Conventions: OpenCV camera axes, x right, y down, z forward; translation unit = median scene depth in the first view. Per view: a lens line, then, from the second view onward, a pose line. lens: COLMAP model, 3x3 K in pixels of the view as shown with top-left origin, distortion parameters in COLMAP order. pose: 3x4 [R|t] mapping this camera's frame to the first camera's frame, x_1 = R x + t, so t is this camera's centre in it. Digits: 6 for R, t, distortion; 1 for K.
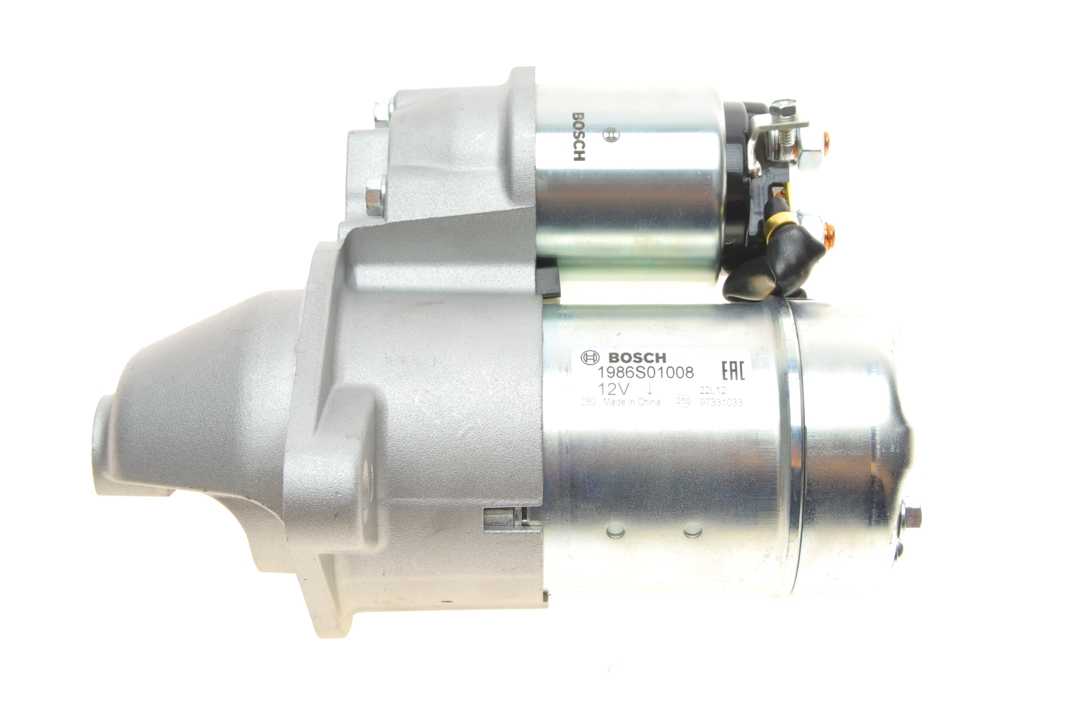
lens RADIAL K [[1784.9, 0, 540.0], [0, 1784.9, 360.0], [0, 0, 1]] dist [-0.235040, 0.000900]
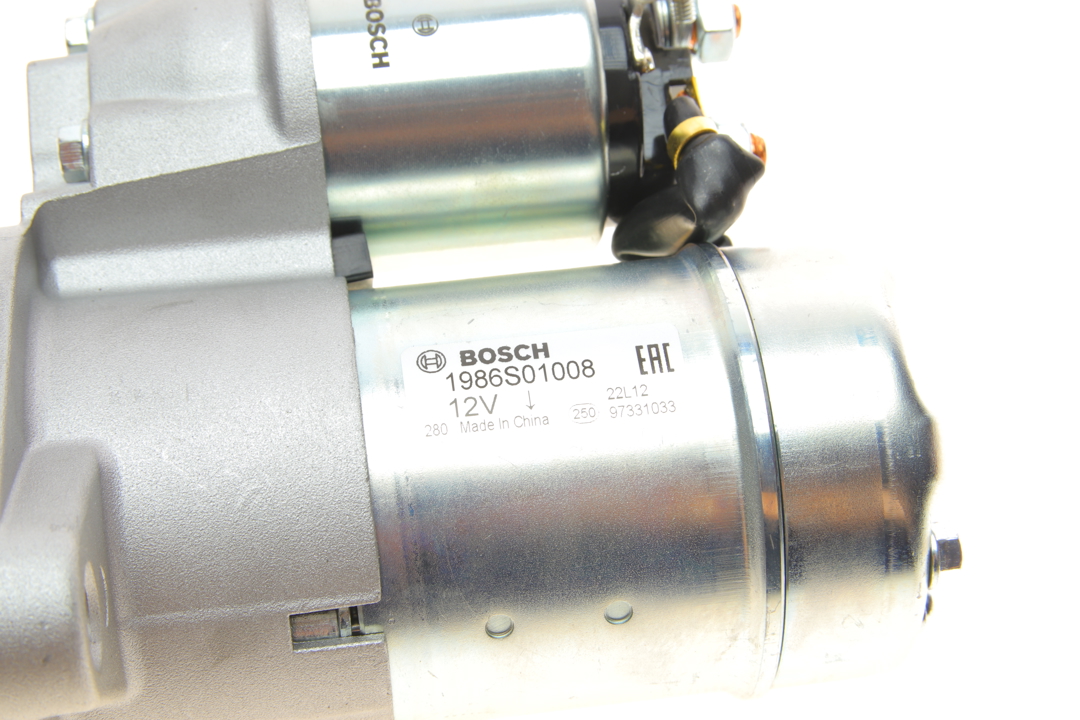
lens RADIAL K [[1970.7, 0, 540.0], [0, 1970.7, 360.0], [0, 0, 1]] dist [-0.125245, -0.120365]
pose [[0.989224, -0.102070, 0.104963, -0.007400], [0.103939, 0.994505, -0.012472, 0.010935], [-0.103113, 0.023248, 0.994398, 0.292480]]
